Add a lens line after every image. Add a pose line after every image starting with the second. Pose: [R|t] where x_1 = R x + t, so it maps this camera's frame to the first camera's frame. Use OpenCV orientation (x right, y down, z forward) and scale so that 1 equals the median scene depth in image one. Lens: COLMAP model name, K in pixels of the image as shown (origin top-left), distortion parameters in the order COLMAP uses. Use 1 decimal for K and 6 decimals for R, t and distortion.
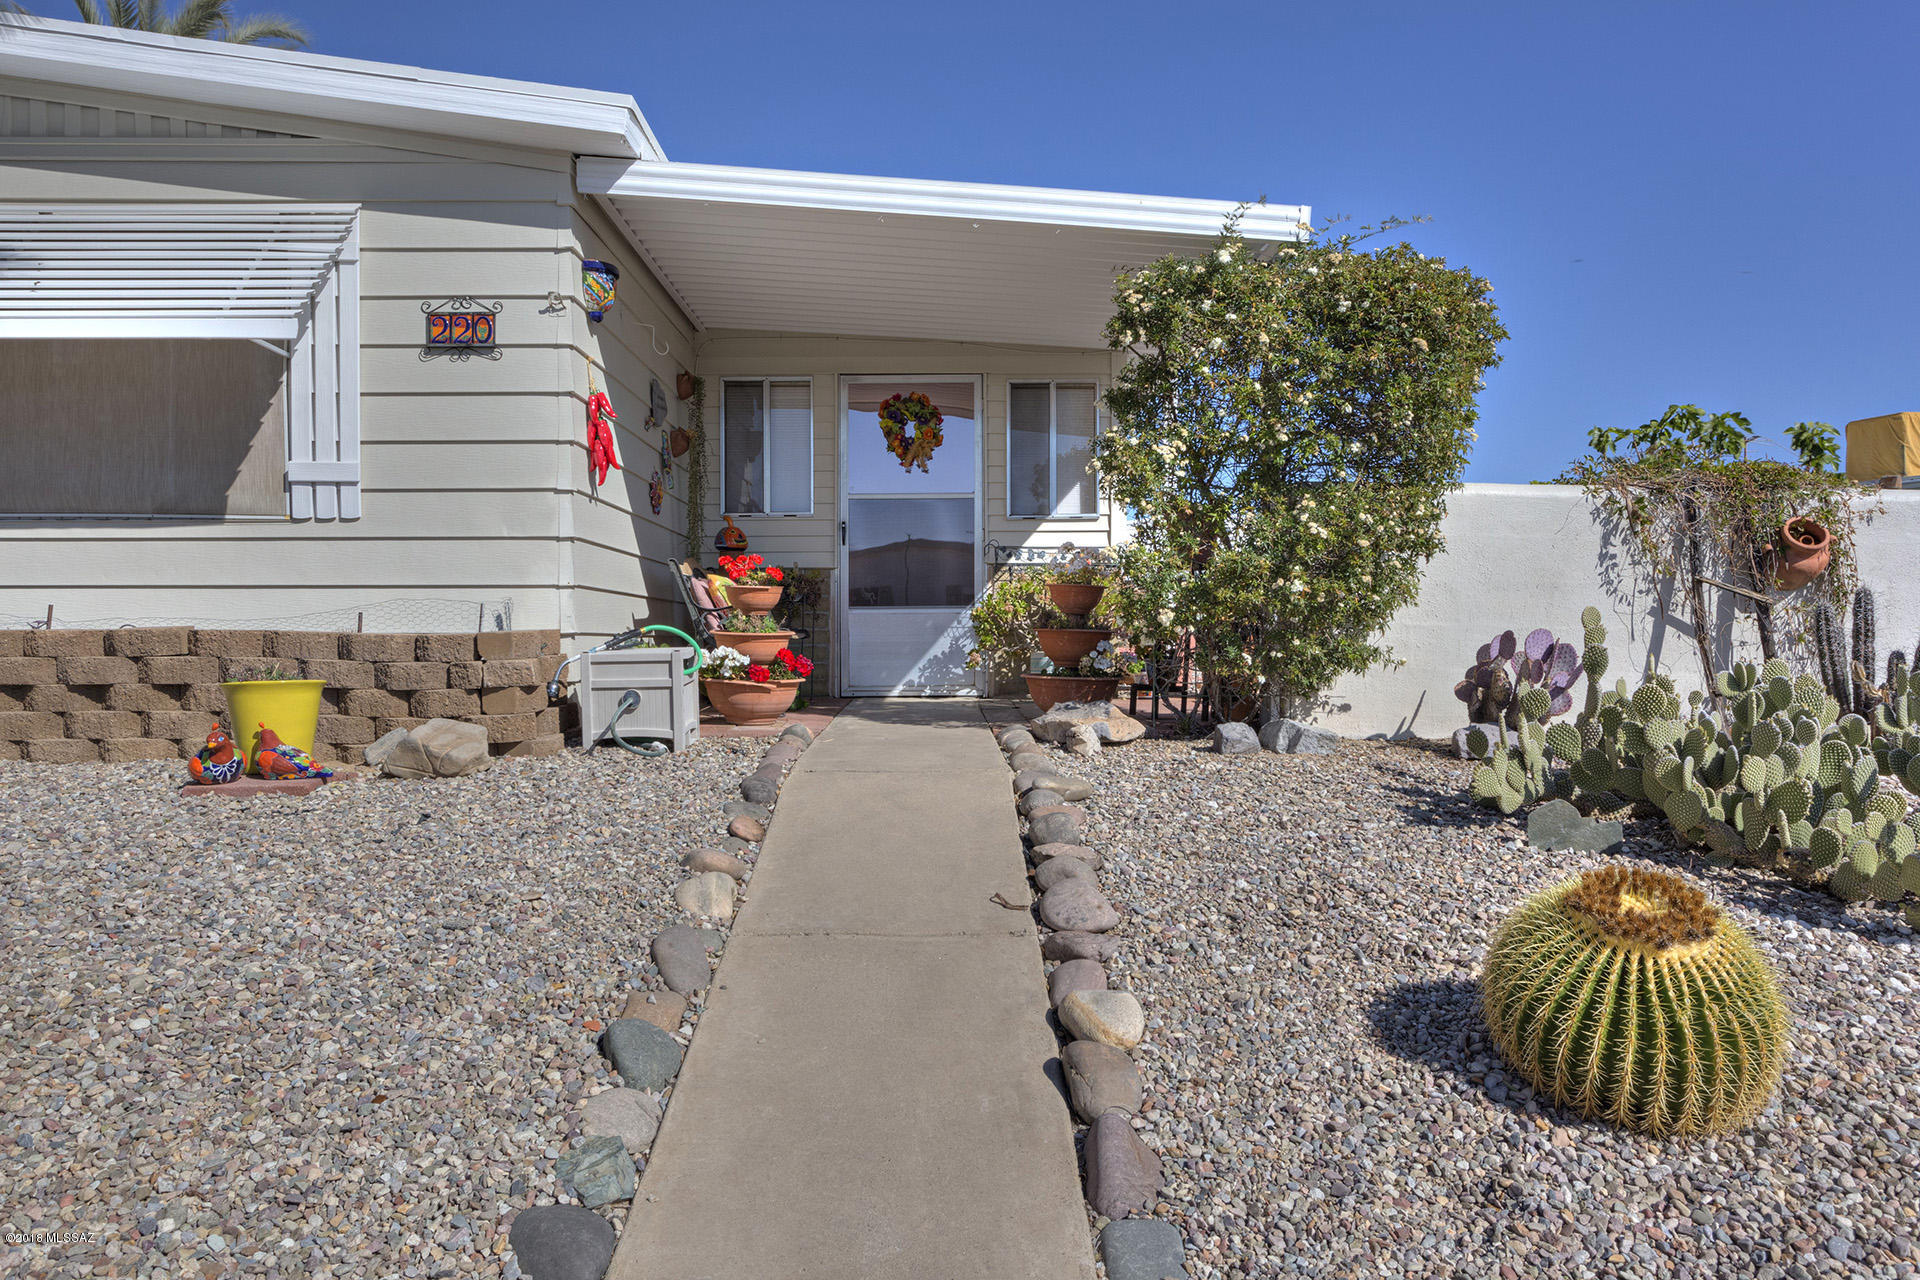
lens RADIAL K [[1395.4, 0, 959.8], [0, 1395.4, 640.1], [0, 0, 1]] dist [0.001592, 0.001428]
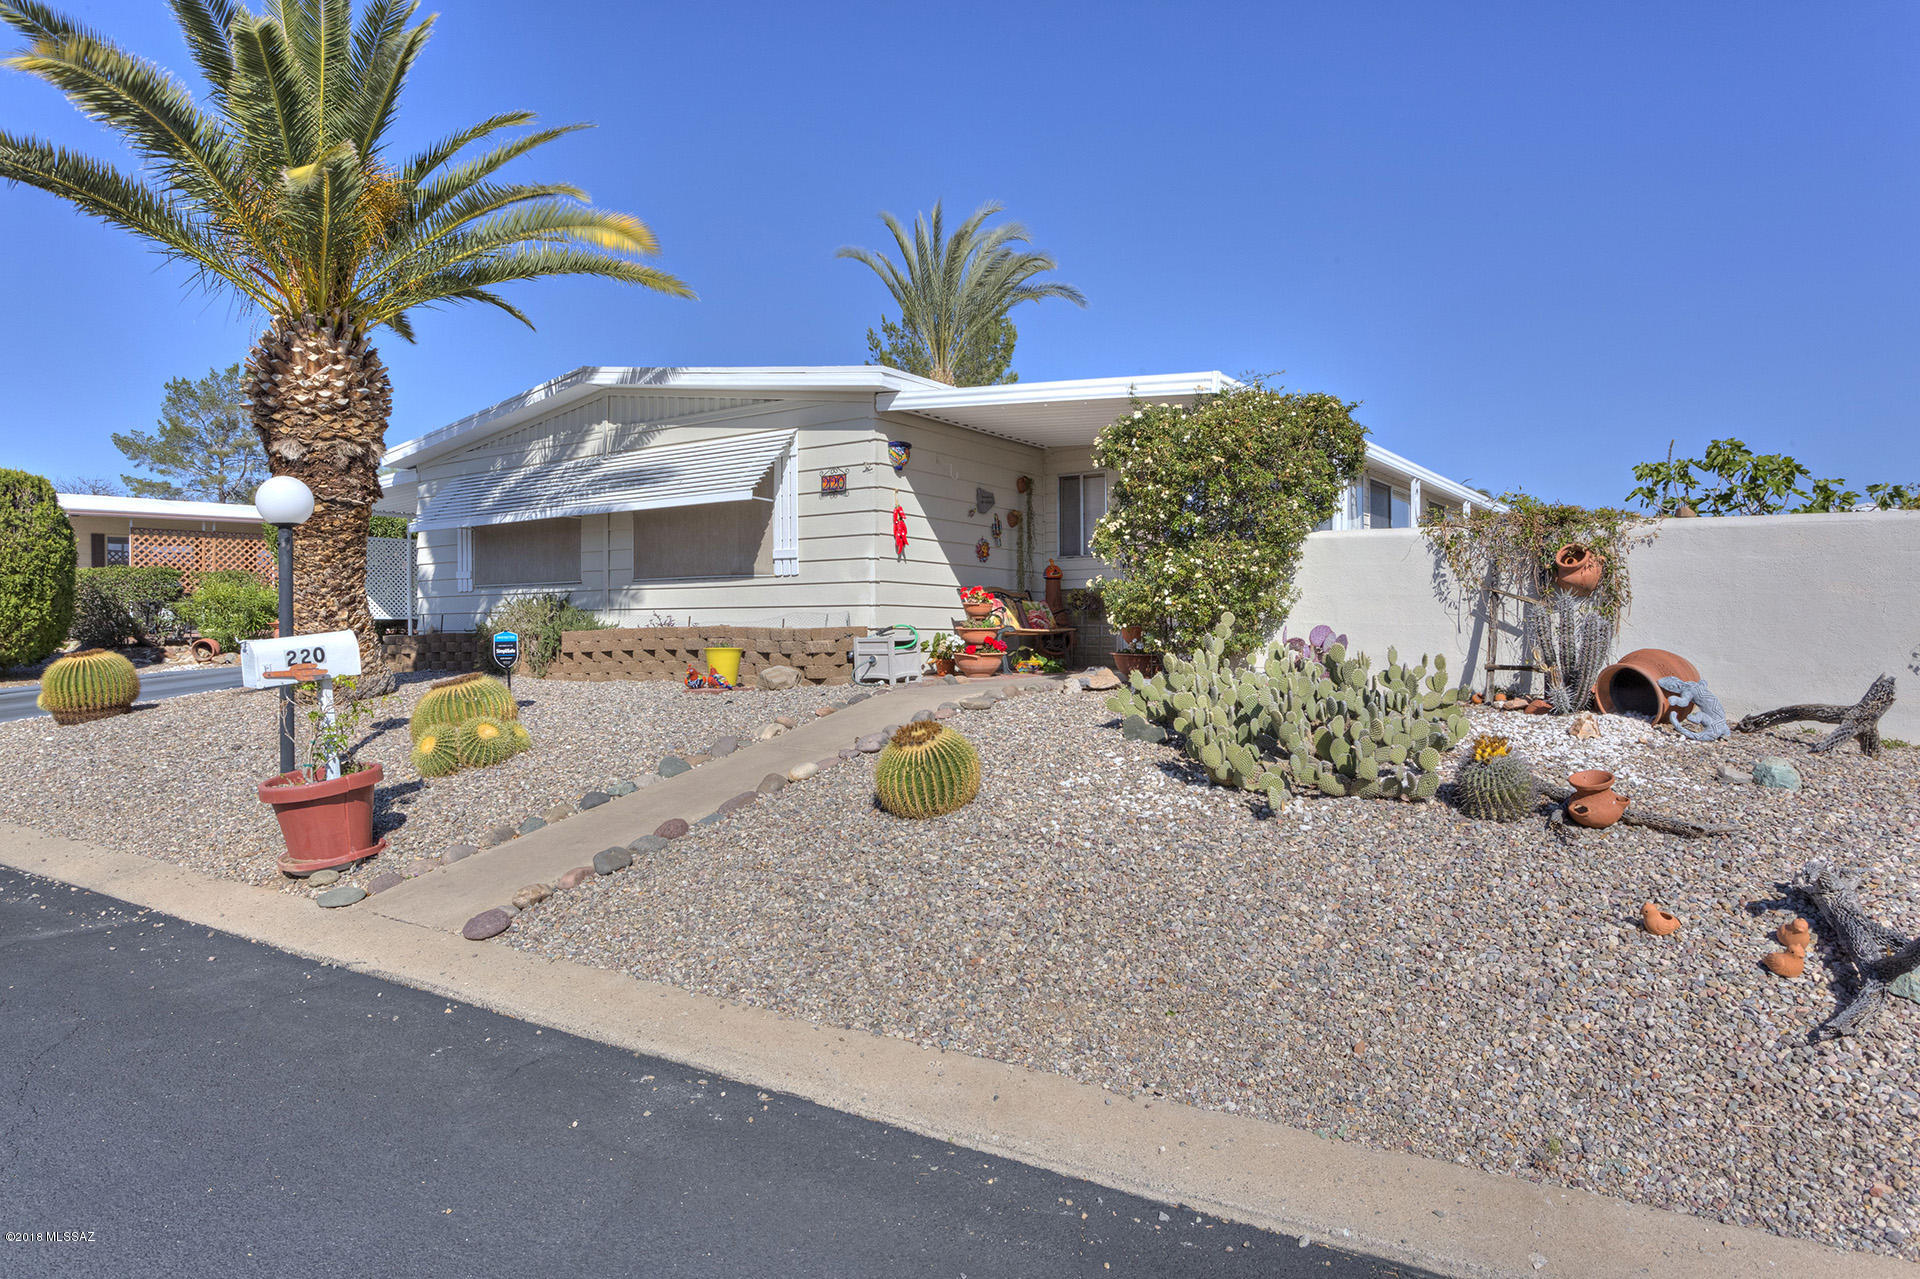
lens RADIAL K [[1190.2, 0, 960.2], [0, 1190.2, 636.0], [0, 0, 1]] dist [0.000459, -0.000045]
pose [[0.805589, 0.003591, -0.592463, 0.853218], [-0.003093, 0.999993, 0.001854, 0.002886], [0.592466, 0.000339, 0.805595, -0.325566]]
